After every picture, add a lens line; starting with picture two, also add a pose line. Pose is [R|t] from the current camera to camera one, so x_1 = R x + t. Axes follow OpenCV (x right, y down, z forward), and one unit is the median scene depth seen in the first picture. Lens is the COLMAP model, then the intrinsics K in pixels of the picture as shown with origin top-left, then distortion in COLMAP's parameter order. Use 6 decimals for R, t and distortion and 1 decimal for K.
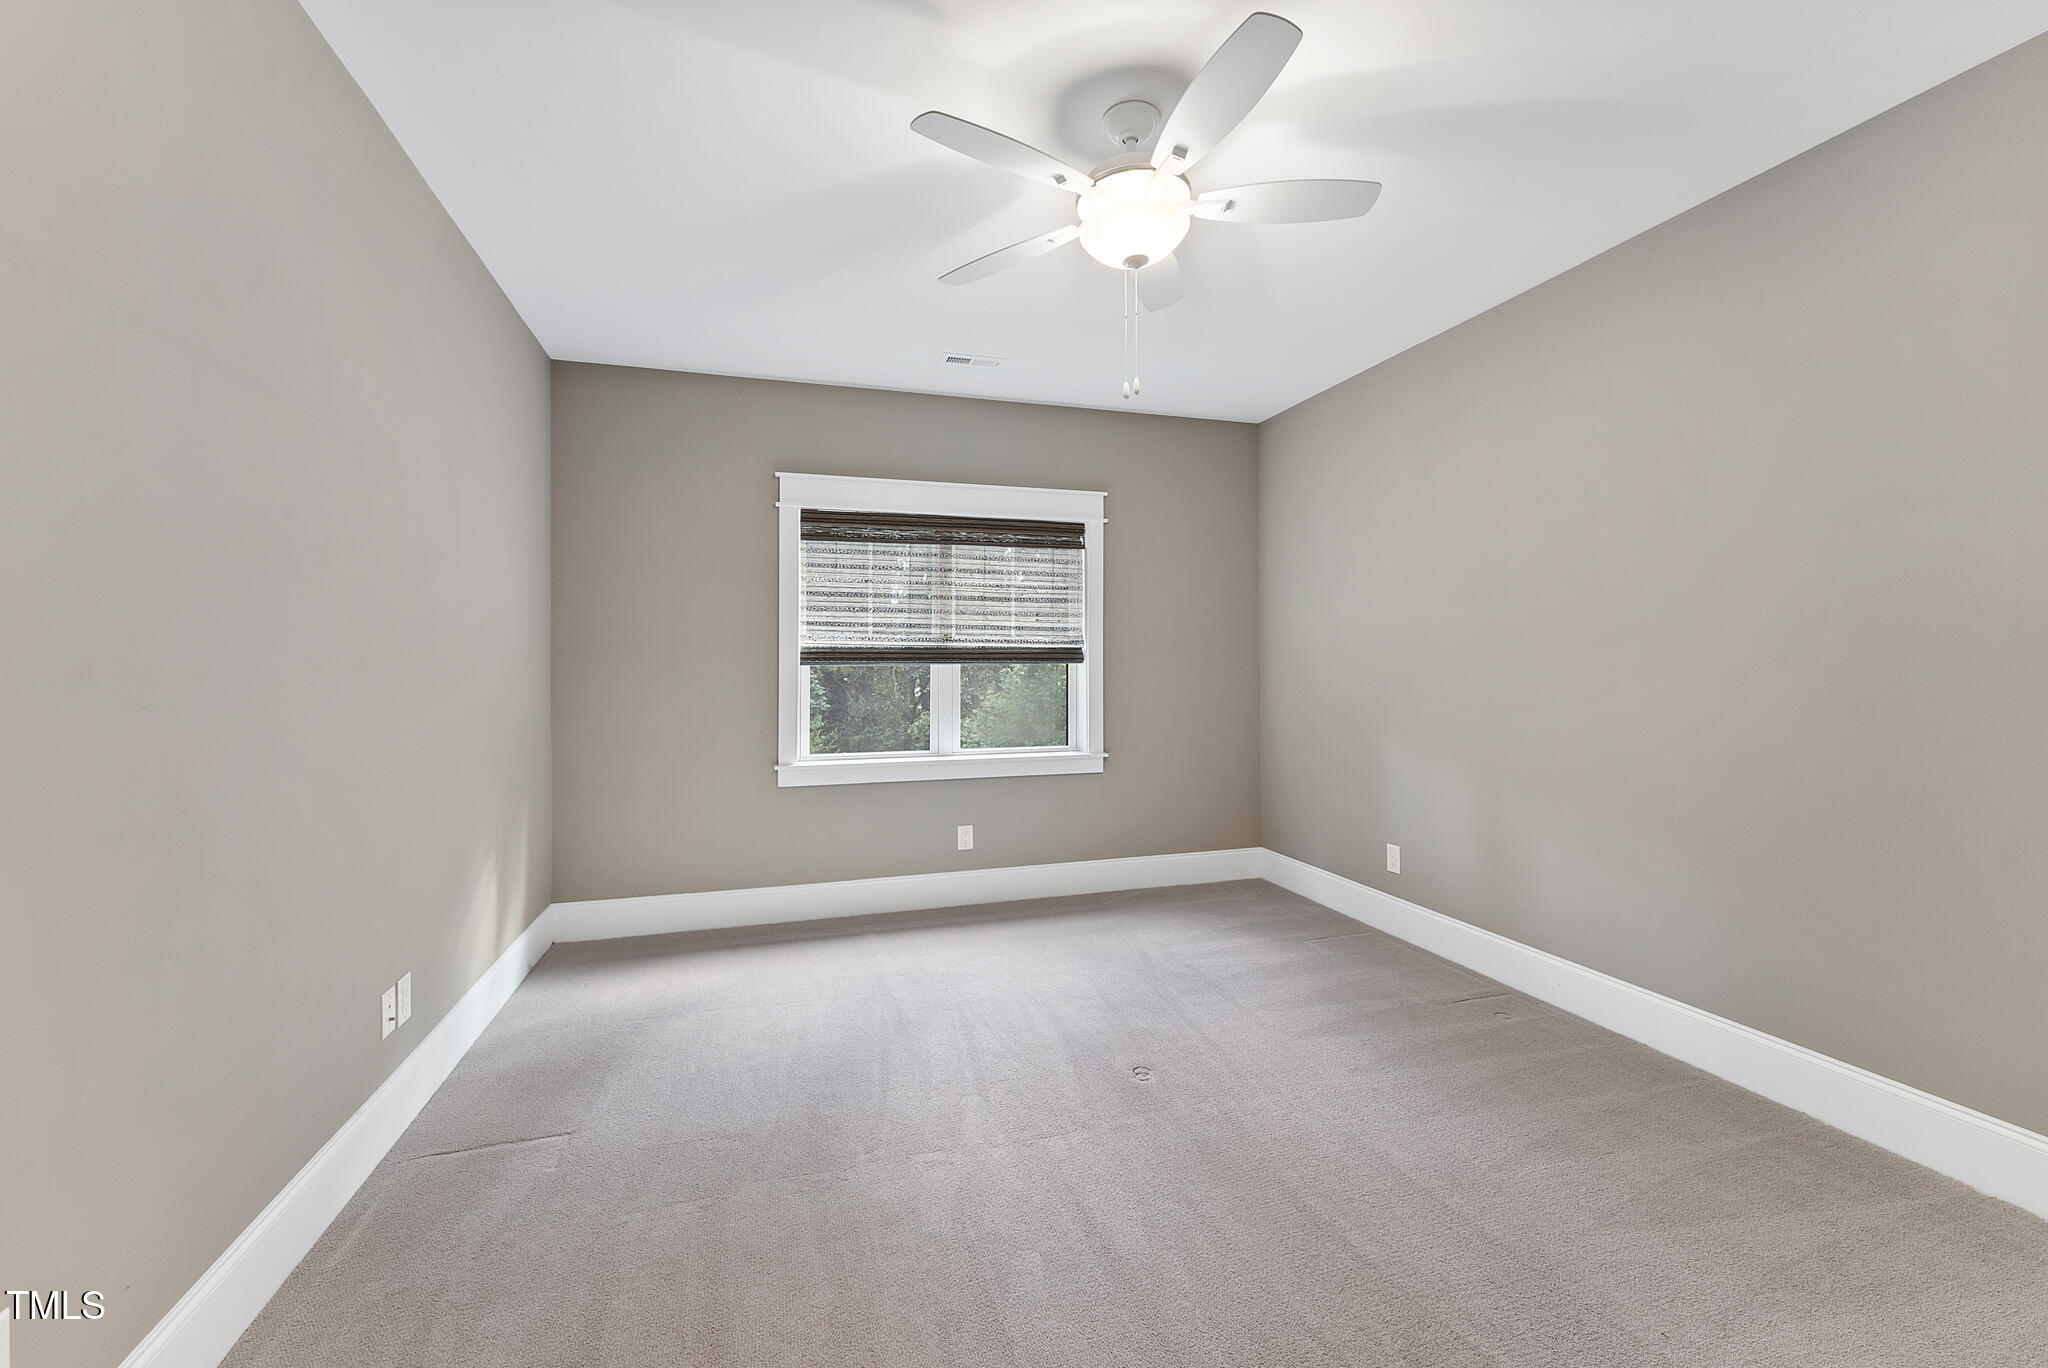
lens RADIAL K [[824.0, 0, 1041.5], [0, 824.0, 655.5], [0, 0, 1]] dist [-0.003653, 0.000536]
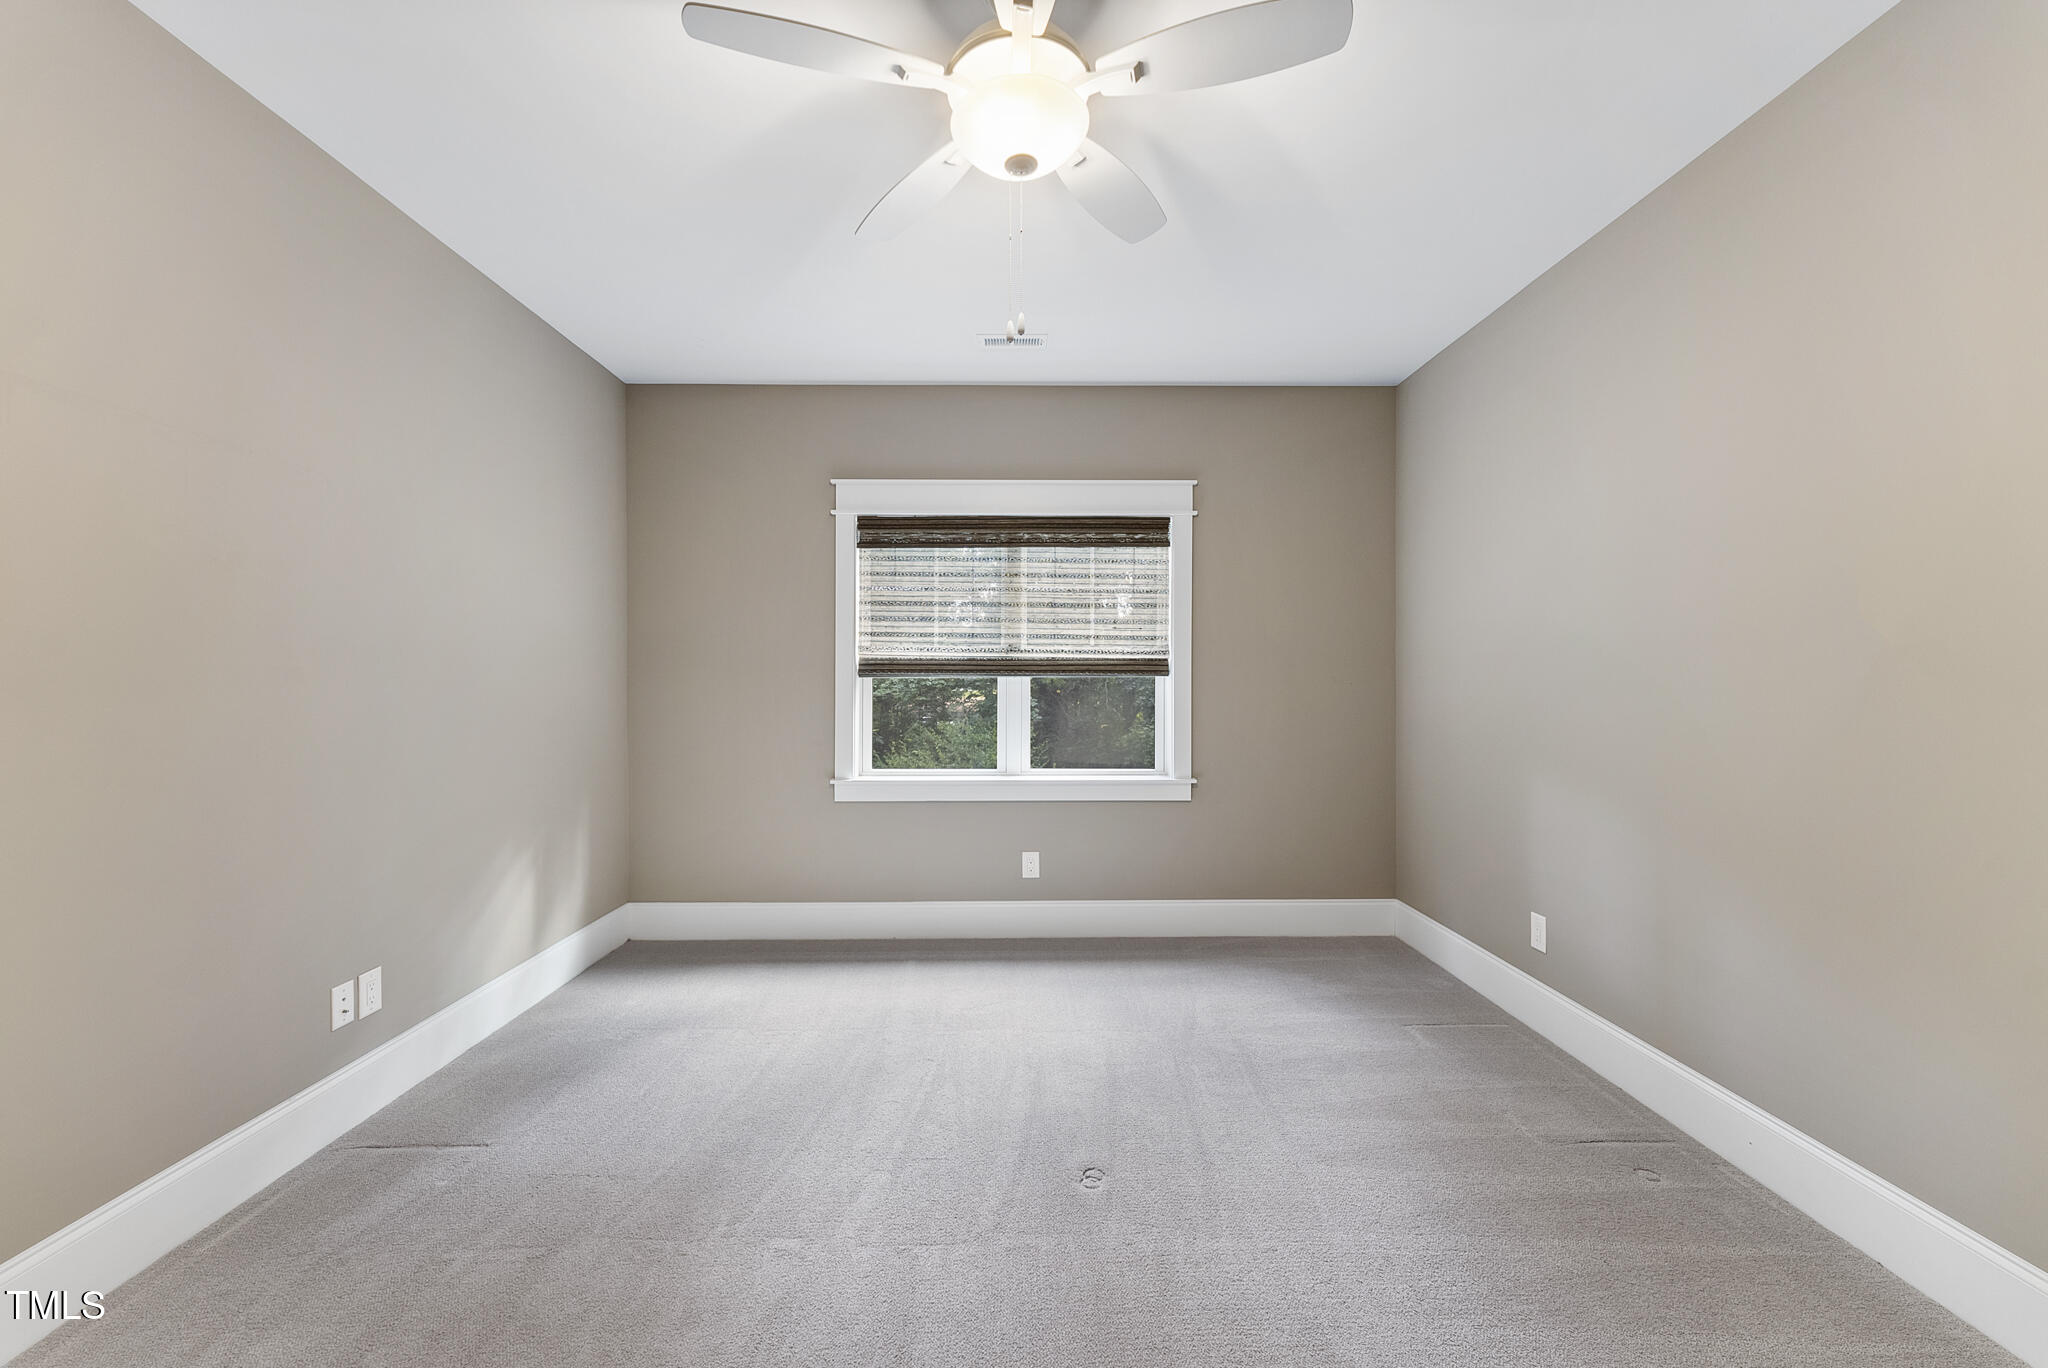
lens RADIAL K [[824.0, 0, 1035.7], [0, 824.0, 677.2], [0, 0, 1]] dist [-0.003653, 0.000536]
pose [[0.959354, 0.004049, -0.282178, 0.209082], [-0.001031, 0.999941, 0.010845, 0.001319], [0.282205, -0.010113, 0.959301, 0.144877]]
